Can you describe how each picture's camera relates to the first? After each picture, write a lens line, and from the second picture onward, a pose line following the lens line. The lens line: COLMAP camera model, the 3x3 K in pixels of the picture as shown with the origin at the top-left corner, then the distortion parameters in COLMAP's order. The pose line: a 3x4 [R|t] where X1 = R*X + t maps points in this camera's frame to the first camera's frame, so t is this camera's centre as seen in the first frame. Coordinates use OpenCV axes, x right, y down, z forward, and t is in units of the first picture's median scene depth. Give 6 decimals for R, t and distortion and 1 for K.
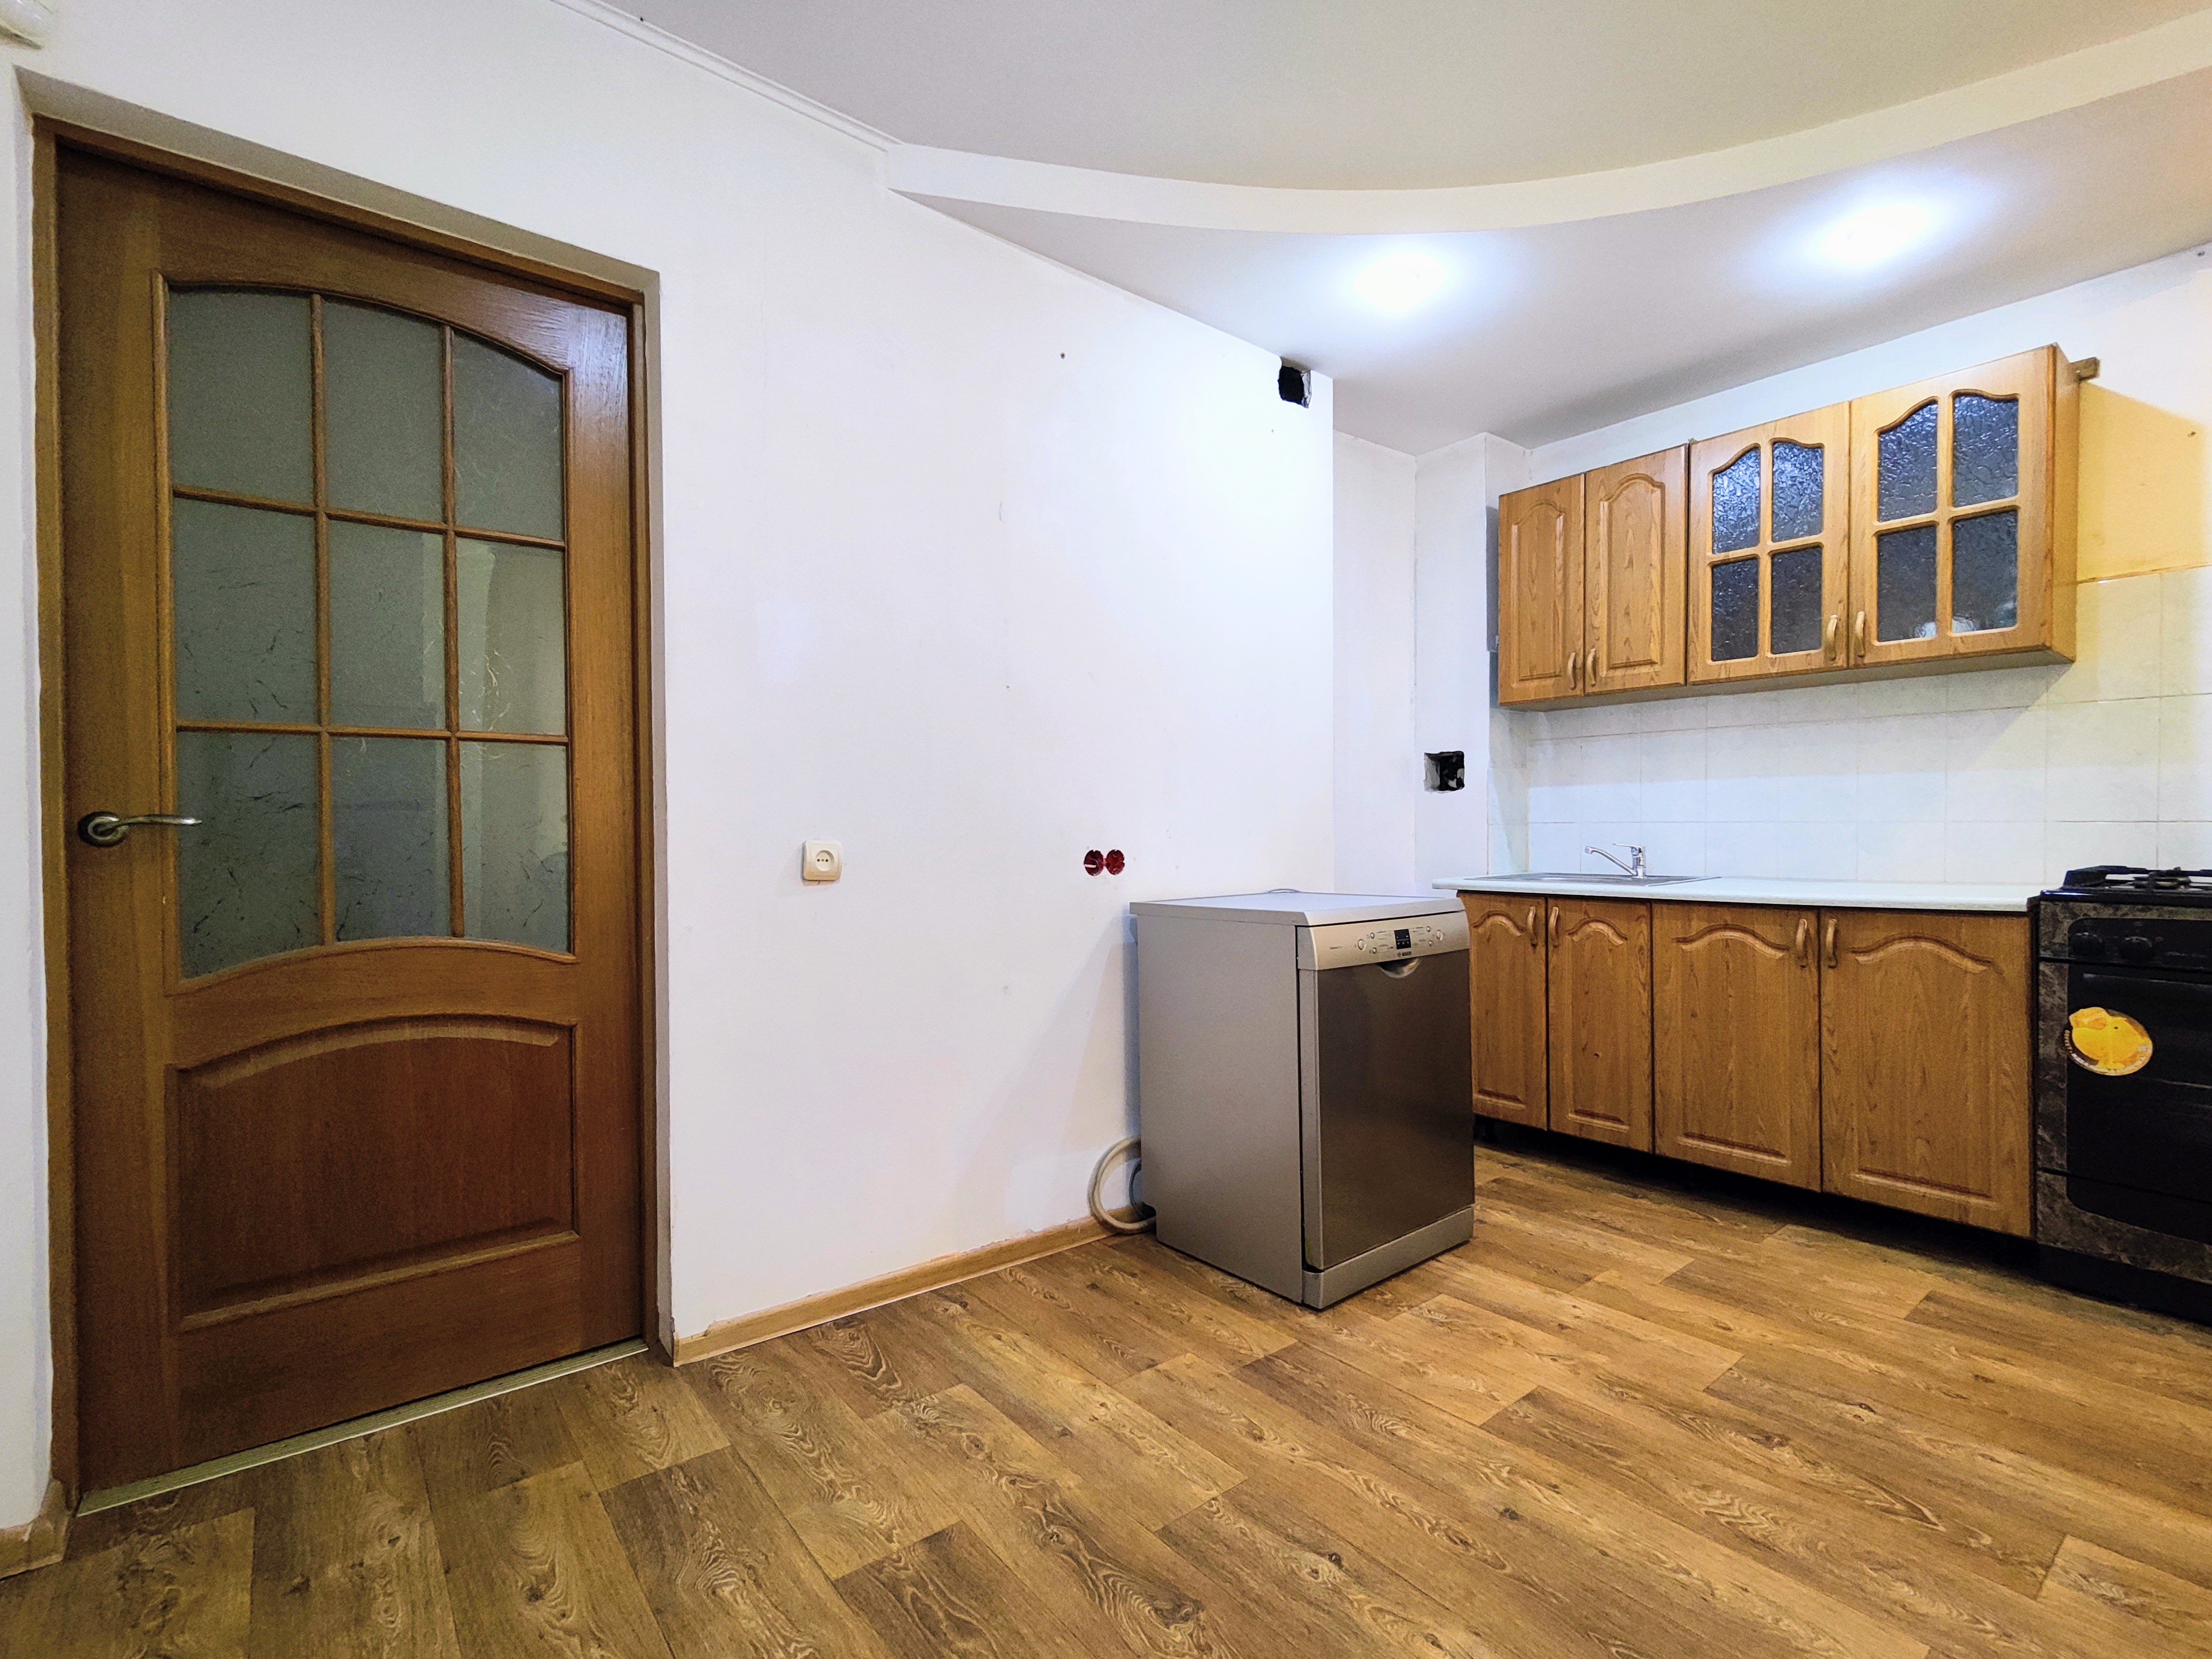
lens RADIAL K [[1022.7, 0, 1118.5], [0, 1022.7, 830.6], [0, 0, 1]] dist [0.005516, -0.000843]
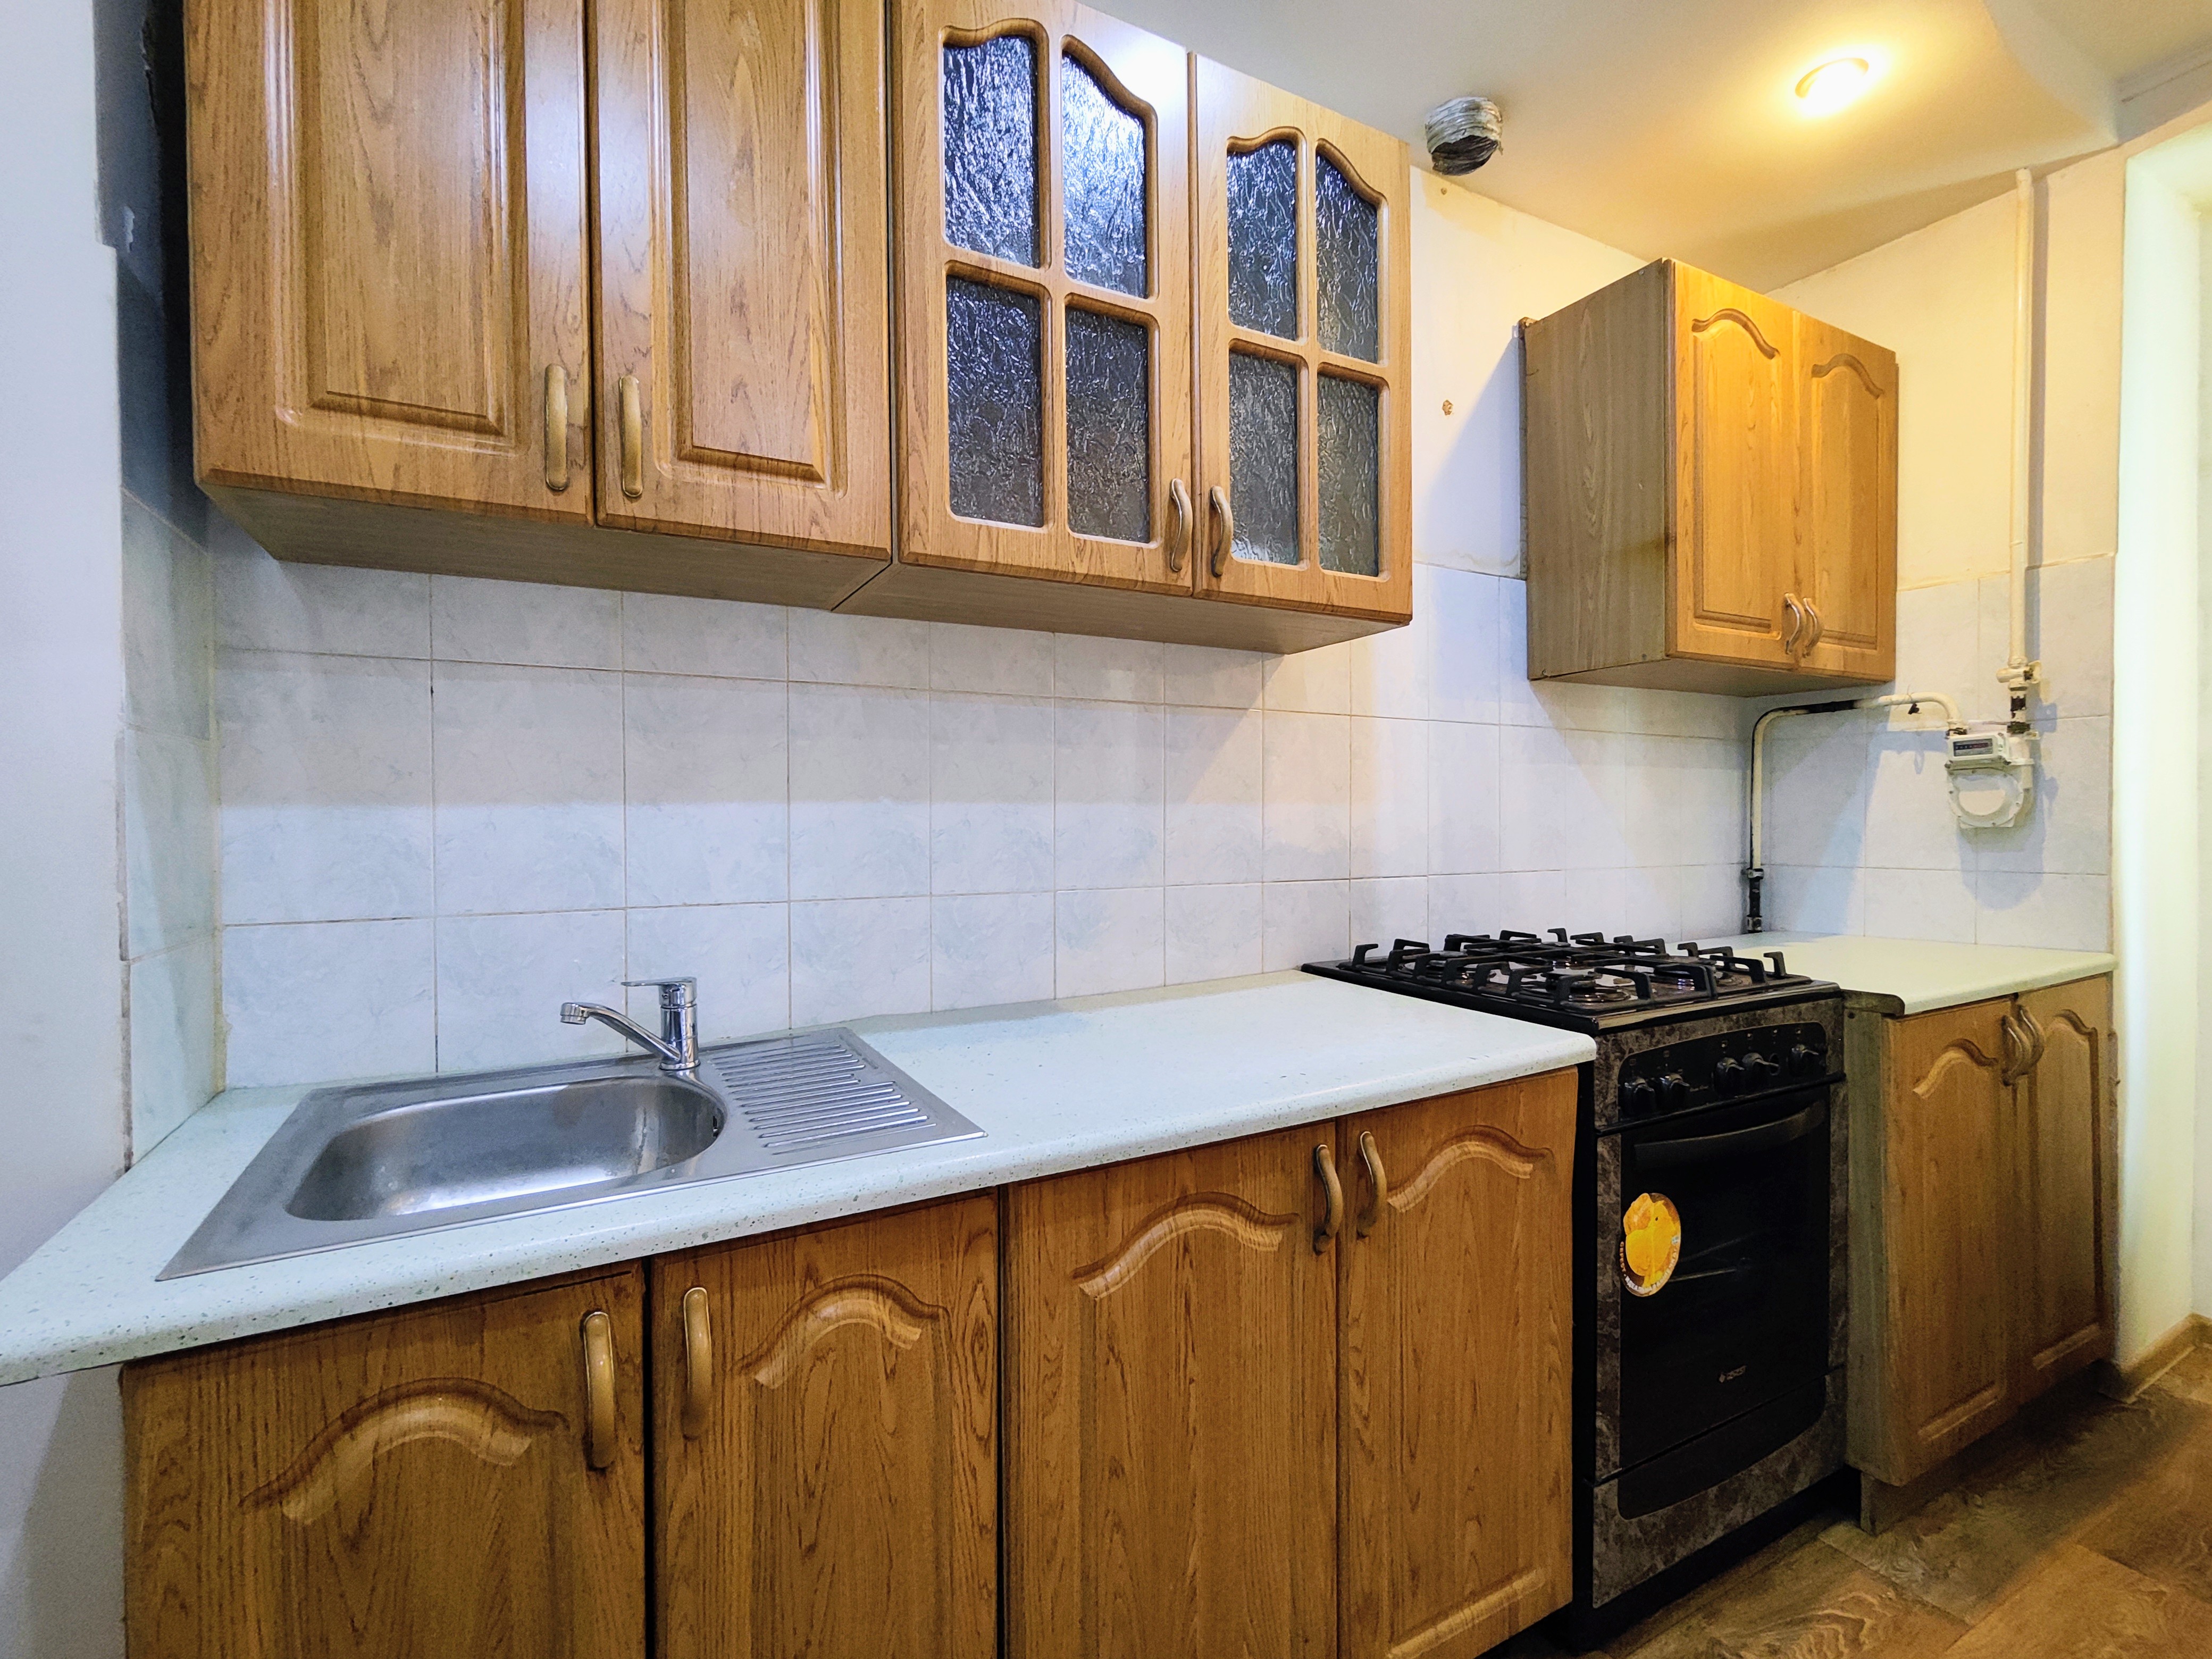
lens RADIAL K [[1022.7, 0, 1104.1], [0, 1022.7, 834.2], [0, 0, 1]] dist [0.005516, -0.000843]
pose [[0.181439, -0.016934, 0.983256, 0.241093], [0.008760, 0.999840, 0.015603, -0.056389], [-0.983363, 0.005782, 0.181558, 1.076073]]
